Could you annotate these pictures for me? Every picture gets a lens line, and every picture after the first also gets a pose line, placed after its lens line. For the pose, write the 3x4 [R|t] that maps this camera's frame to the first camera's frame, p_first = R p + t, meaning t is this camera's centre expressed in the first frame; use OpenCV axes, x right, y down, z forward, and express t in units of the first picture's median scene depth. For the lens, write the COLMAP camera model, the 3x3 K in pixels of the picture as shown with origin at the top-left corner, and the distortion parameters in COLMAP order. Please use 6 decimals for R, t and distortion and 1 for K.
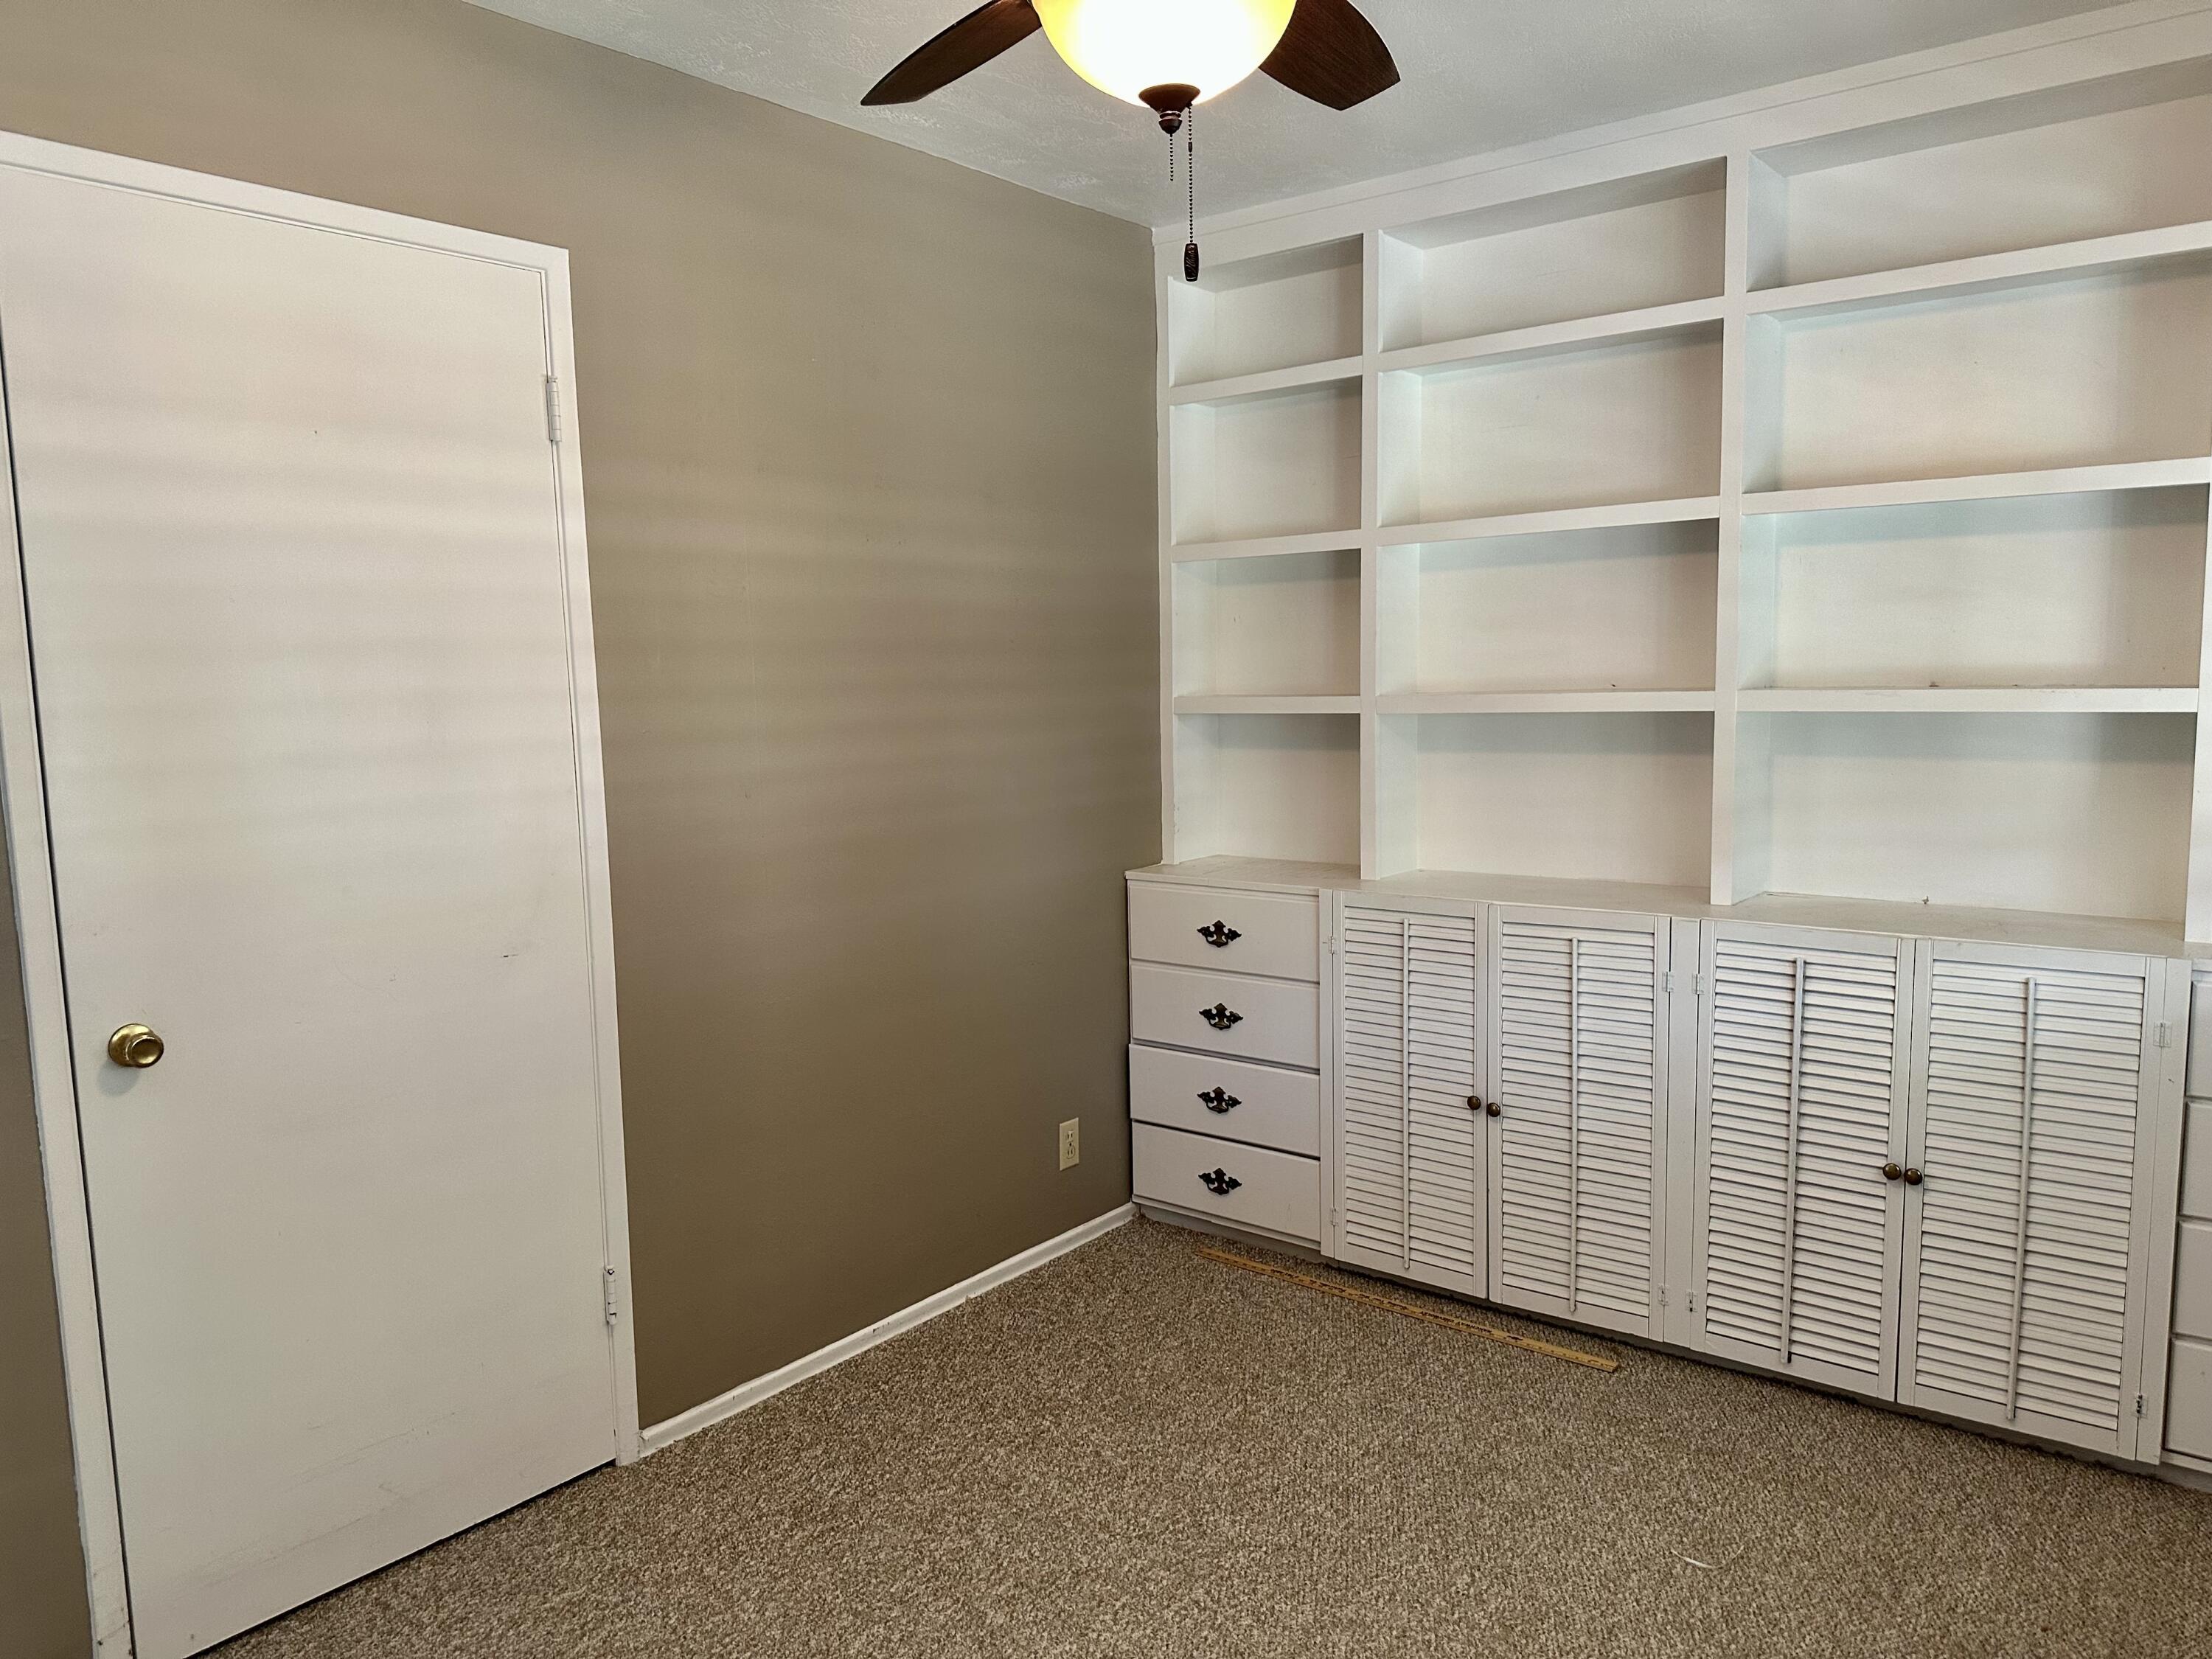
lens RADIAL K [[1557.6, 0, 1092.3], [0, 1557.6, 840.8], [0, 0, 1]] dist [0.031326, -0.046277]
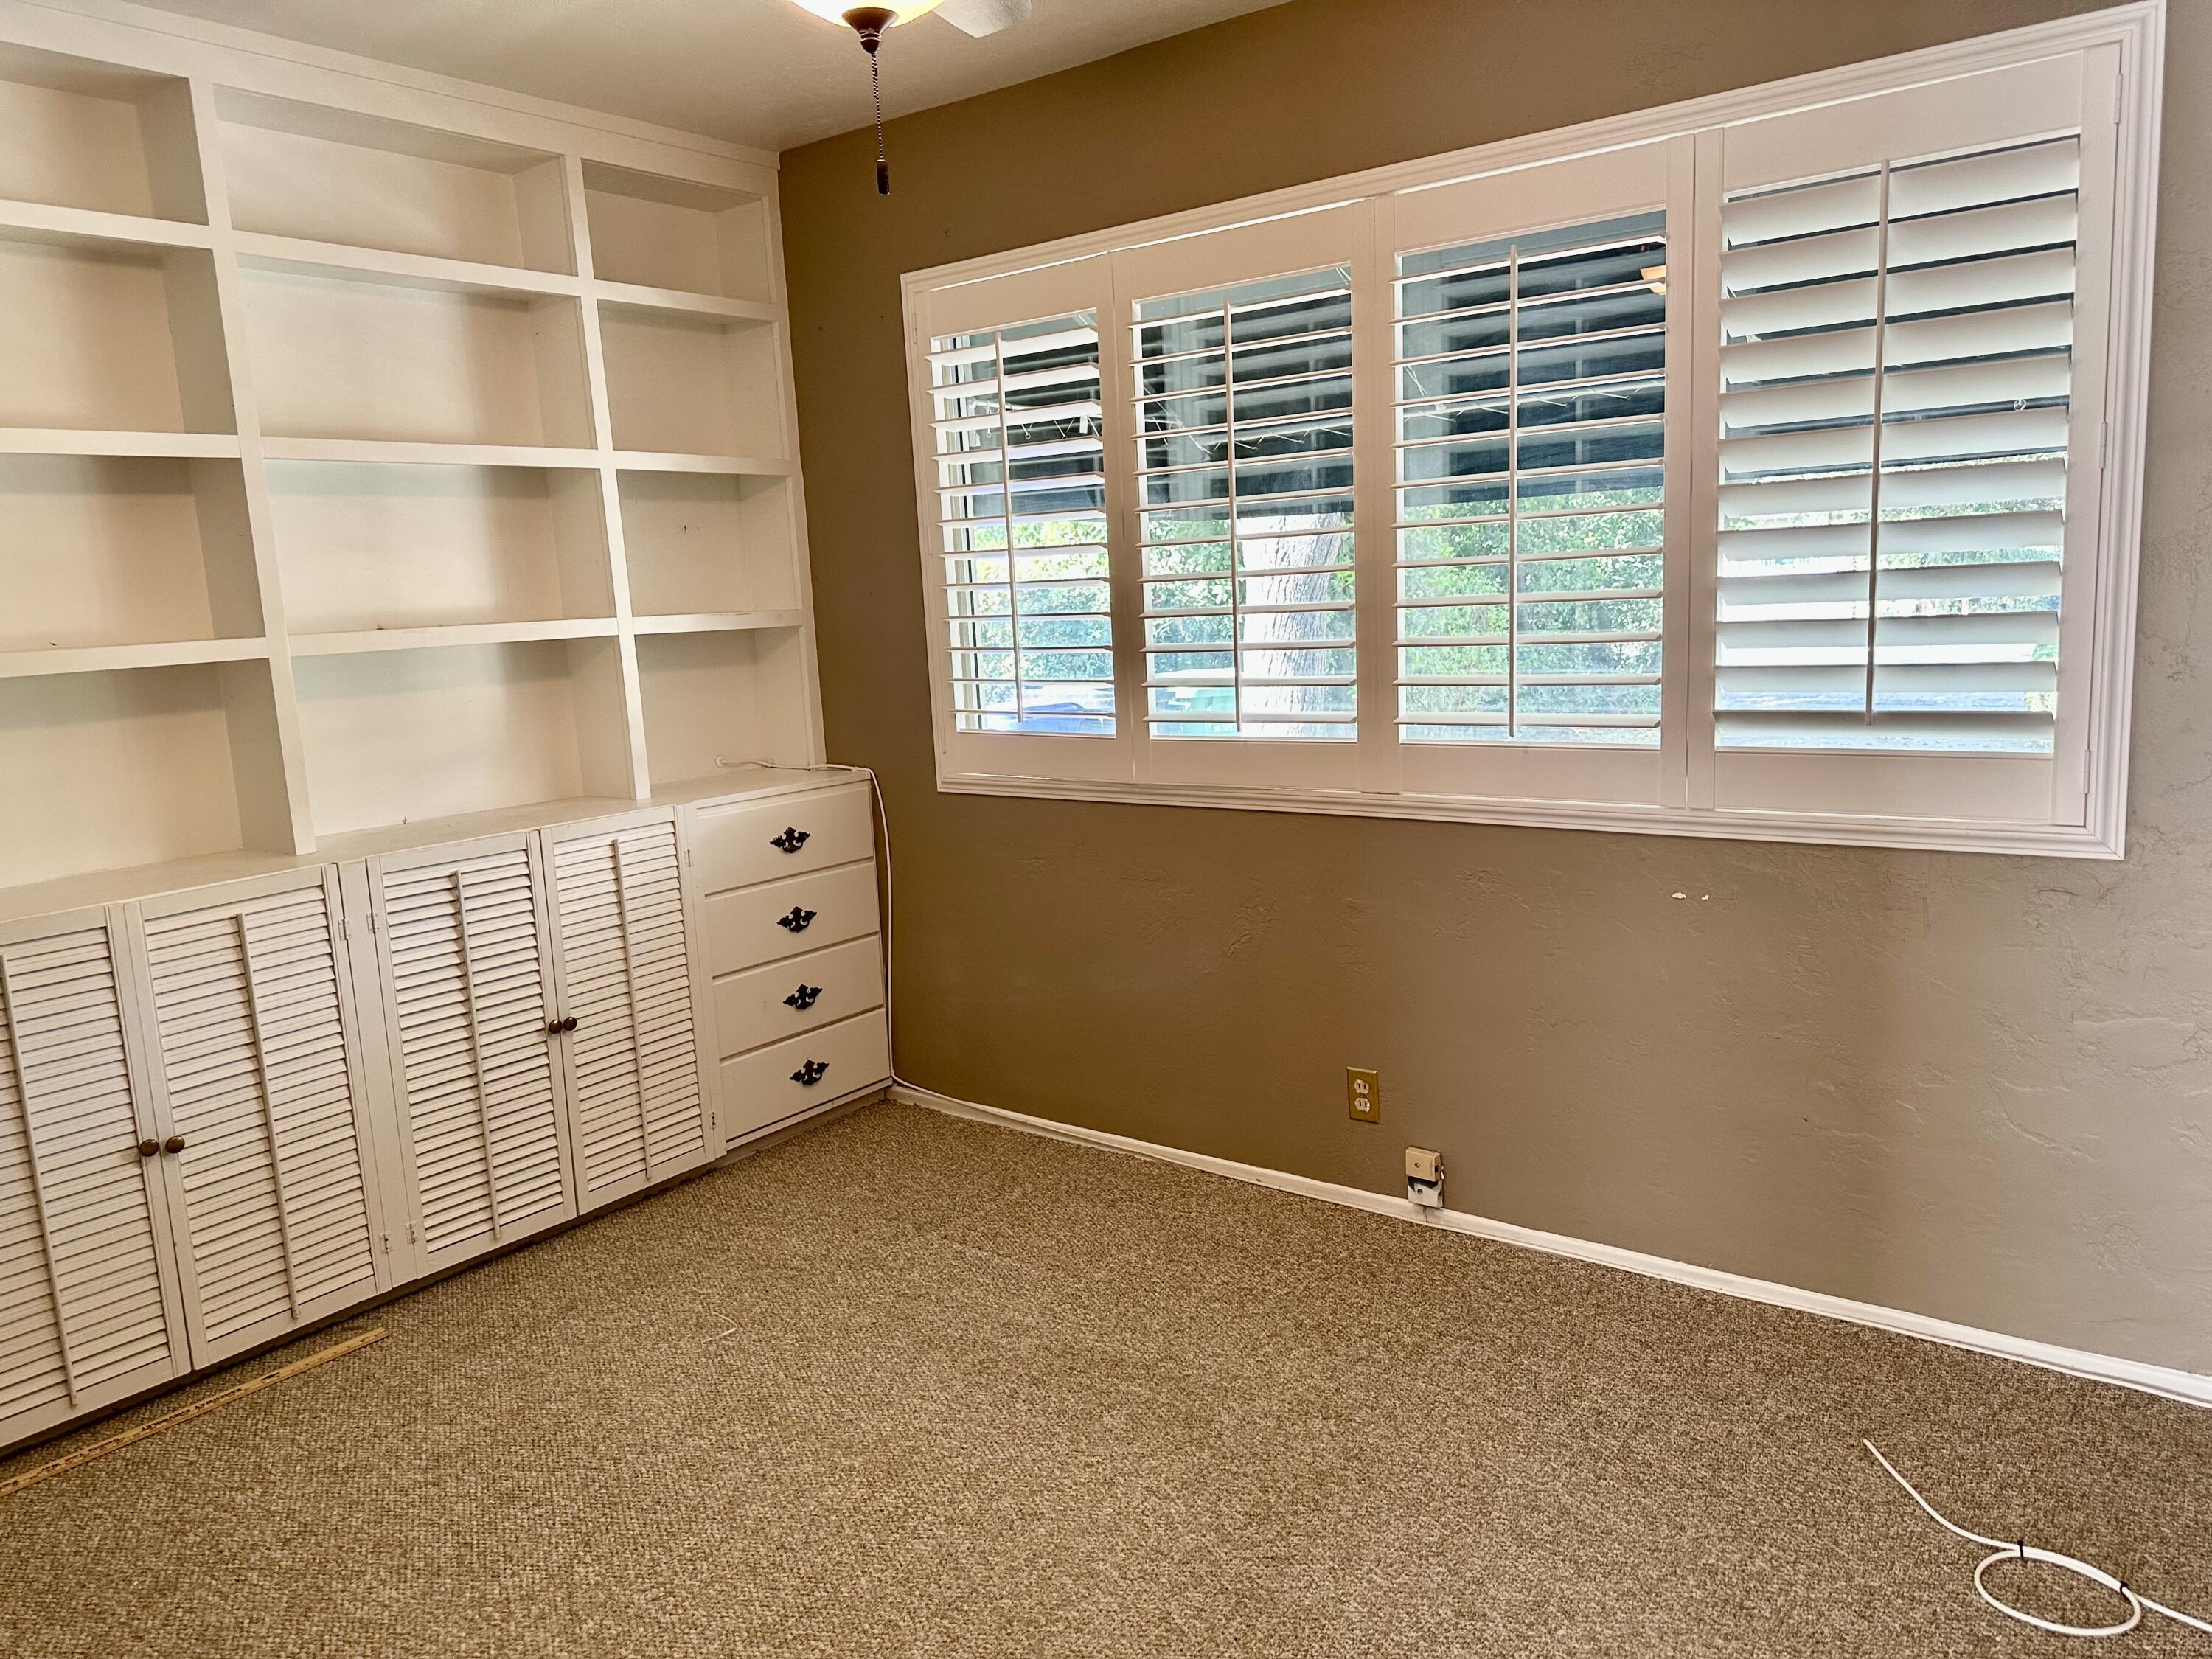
lens RADIAL K [[1557.6, 0, 1091.1], [0, 1557.6, 819.9], [0, 0, 1]] dist [0.031326, -0.046277]
pose [[-0.011276, -0.131652, 0.991232, -0.597002], [0.160186, 0.978255, 0.131751, -0.031426], [-0.987022, 0.160267, 0.010058, 0.513590]]
